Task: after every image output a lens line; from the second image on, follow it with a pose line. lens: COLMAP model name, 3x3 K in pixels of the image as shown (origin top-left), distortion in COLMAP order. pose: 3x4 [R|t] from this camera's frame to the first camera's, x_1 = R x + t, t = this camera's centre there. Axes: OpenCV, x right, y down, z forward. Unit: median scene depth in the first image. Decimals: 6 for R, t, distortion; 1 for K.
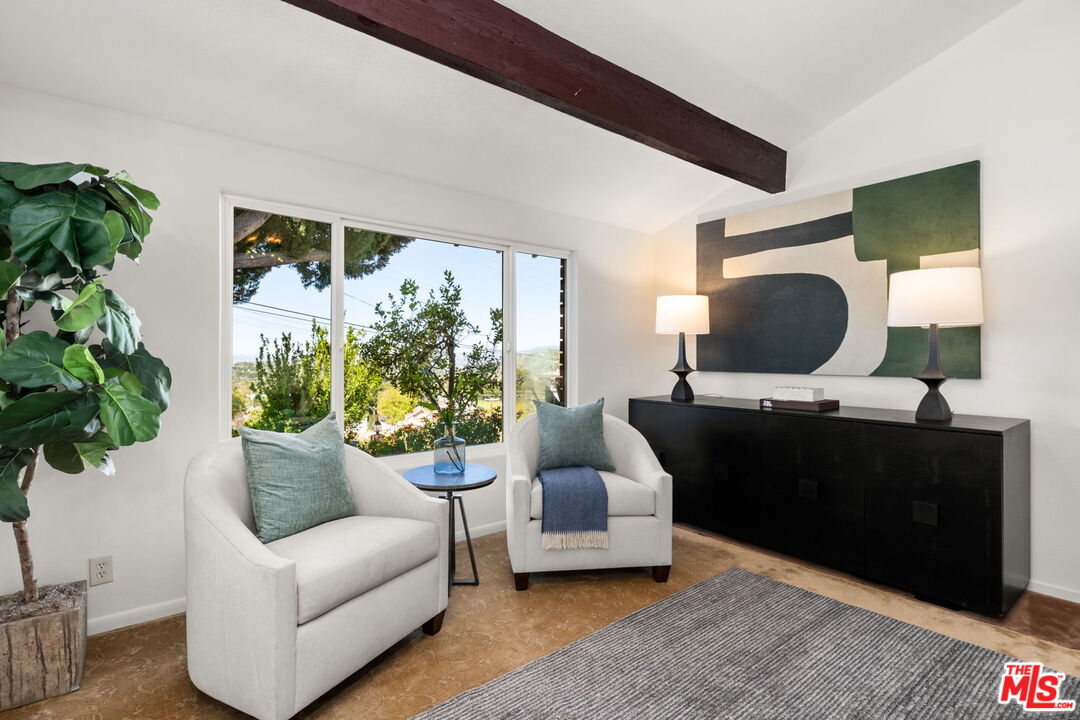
lens RADIAL K [[527.0, 0, 541.8], [0, 527.0, 350.9], [0, 0, 1]] dist [0.004083, -0.001634]
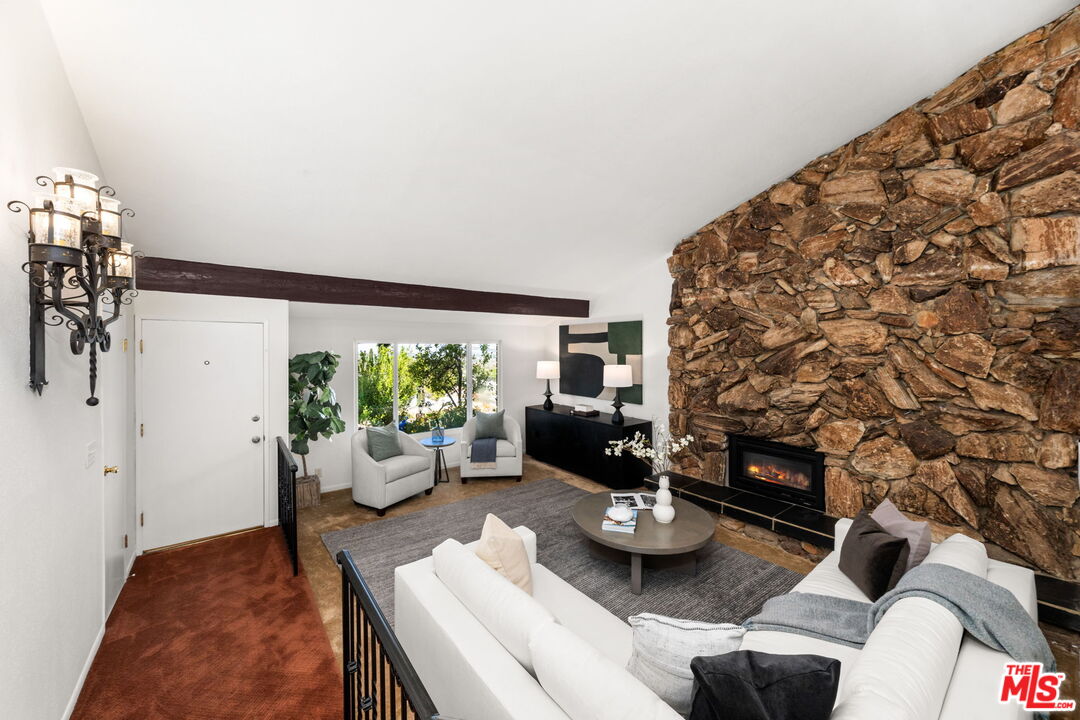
lens RADIAL K [[388.3, 0, 539.0], [0, 388.3, 349.8], [0, 0, 1]] dist [-0.002773, -0.000134]
pose [[0.999923, -0.001358, -0.012336, 0.343408], [0.001452, 0.999970, 0.007611, -0.229216], [0.012325, -0.007628, 0.999895, -0.906502]]
